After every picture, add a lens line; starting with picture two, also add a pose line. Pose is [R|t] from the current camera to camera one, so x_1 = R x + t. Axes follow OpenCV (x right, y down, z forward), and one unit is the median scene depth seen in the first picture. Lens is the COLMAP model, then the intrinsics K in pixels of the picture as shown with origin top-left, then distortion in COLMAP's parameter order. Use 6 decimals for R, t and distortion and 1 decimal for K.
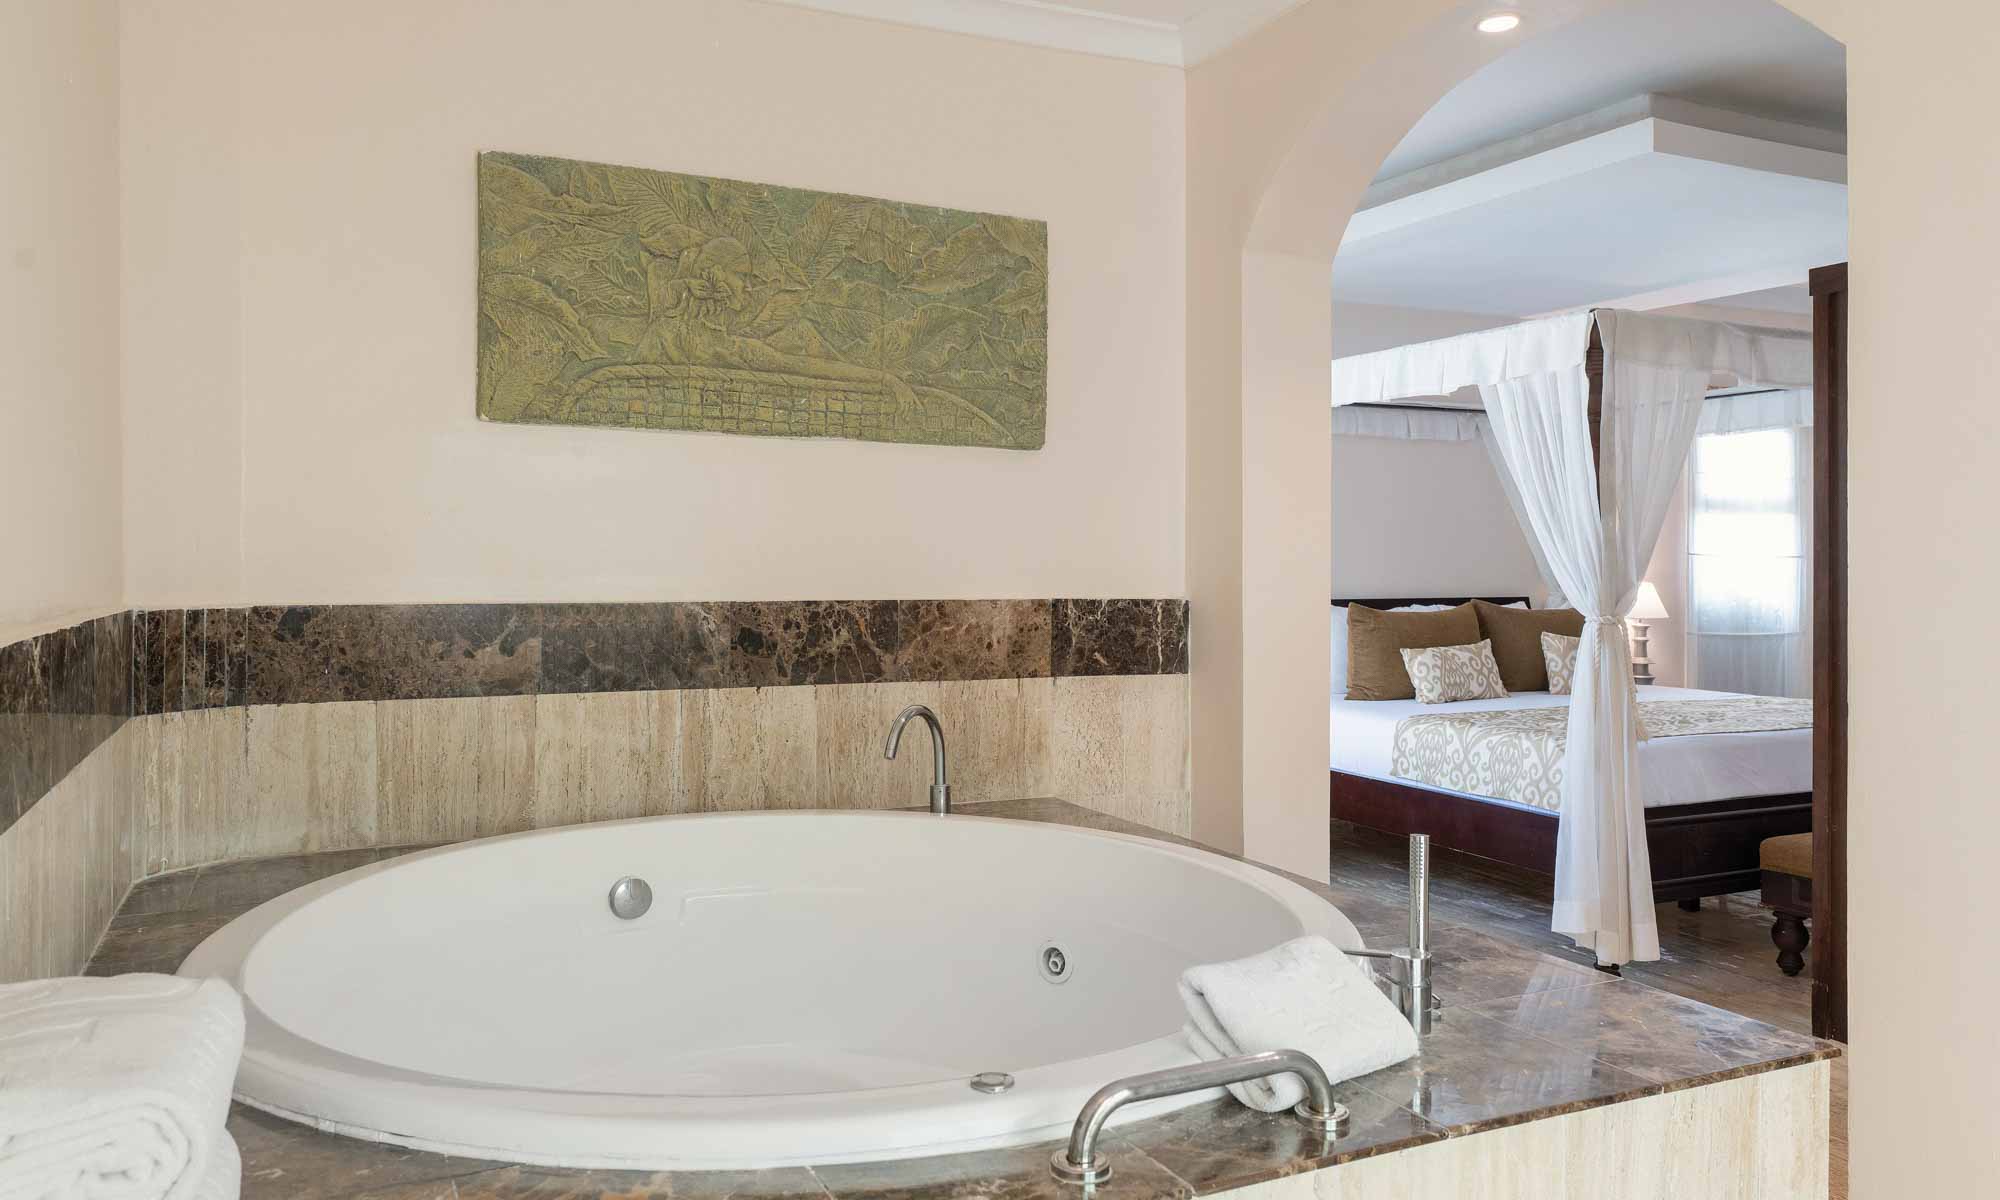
lens RADIAL K [[1392.4, 0, 958.2], [0, 1392.4, 604.5], [0, 0, 1]] dist [-0.002305, -0.000012]
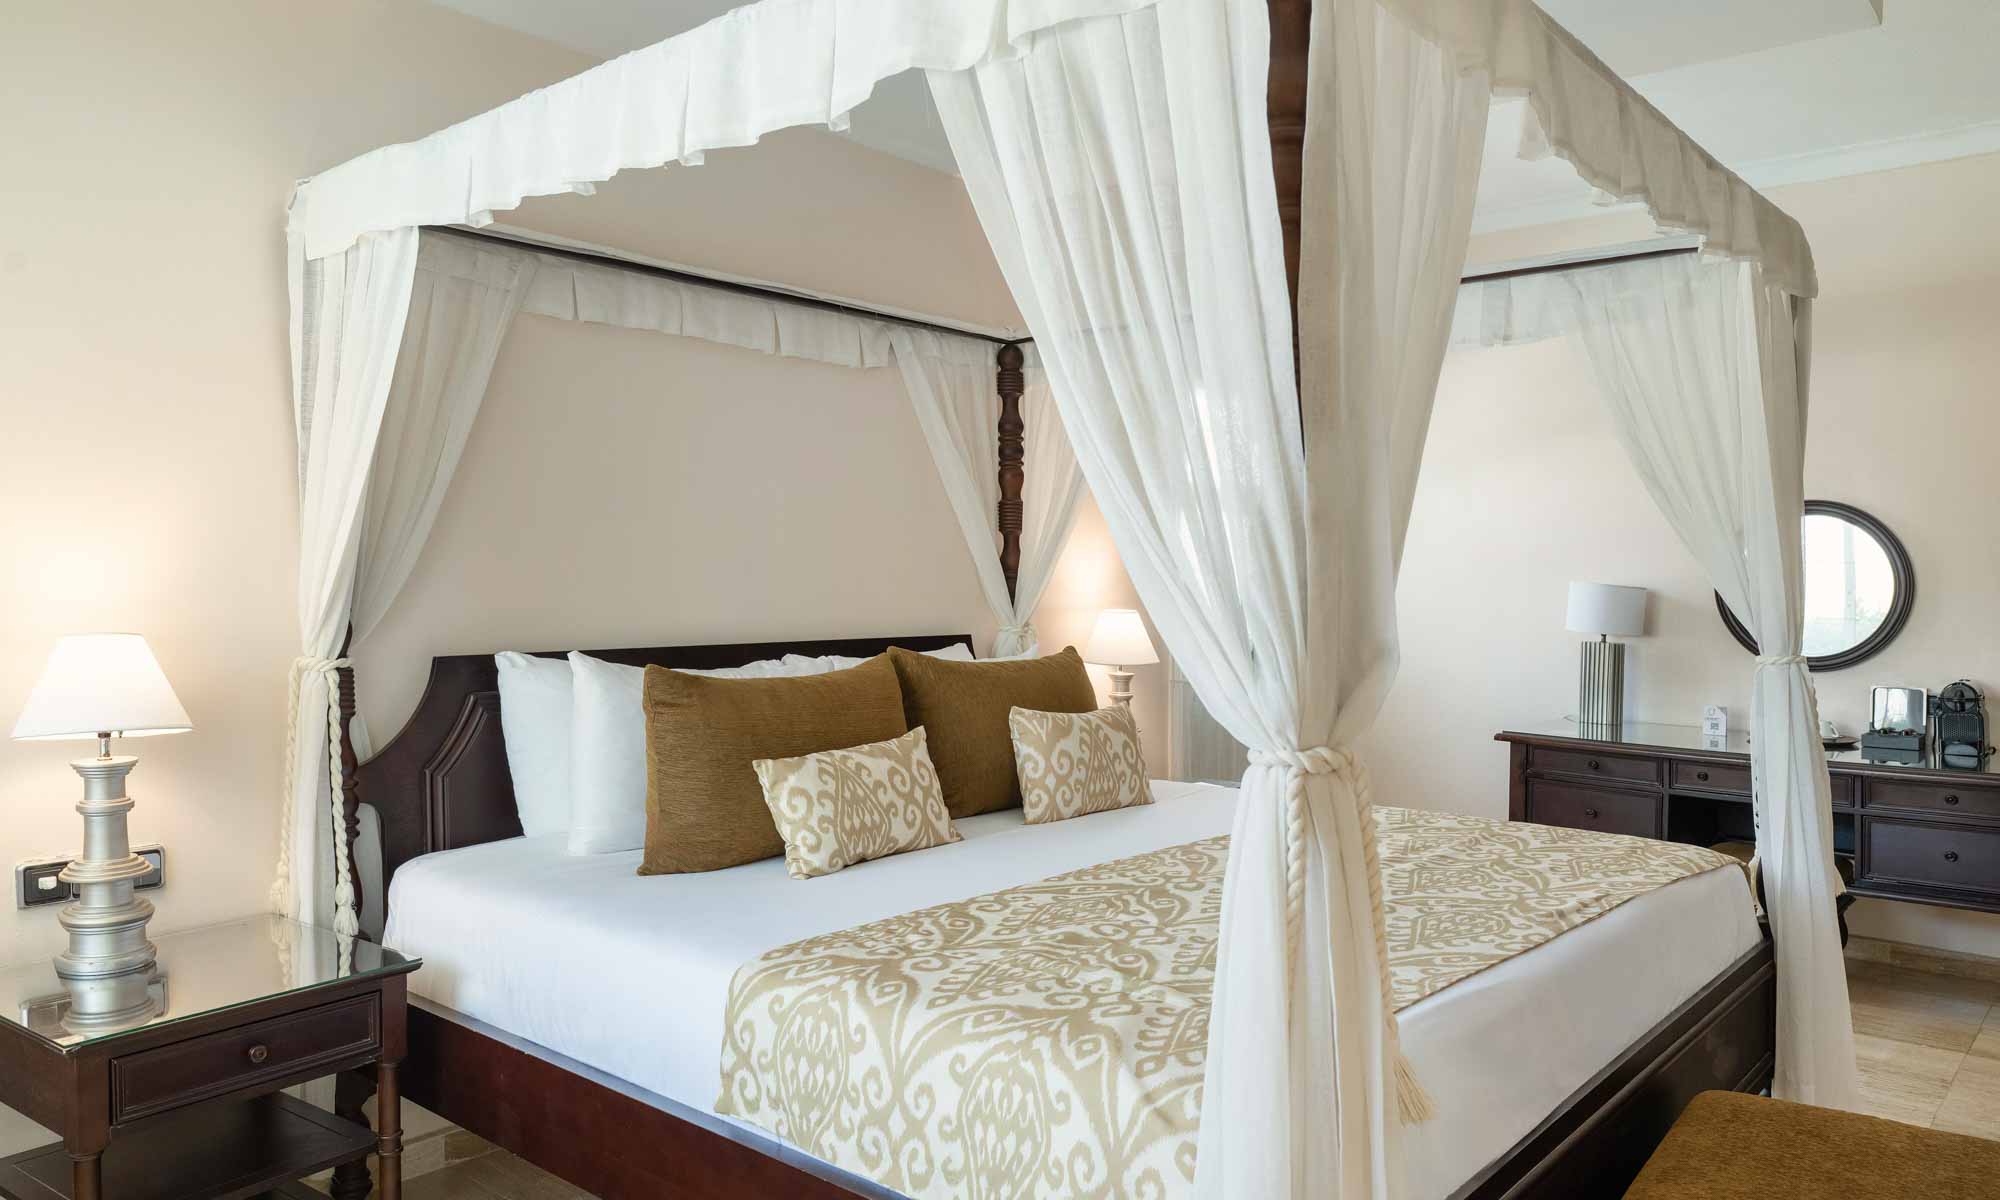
lens RADIAL K [[1392.4, 0, 958.2], [0, 1392.4, 604.5], [0, 0, 1]] dist [-0.002305, -0.000012]
pose [[0.912788, -0.003943, 0.408414, 0.186855], [0.007902, 0.999937, -0.008009, -0.017012], [-0.408357, 0.010538, 0.912761, 0.535207]]
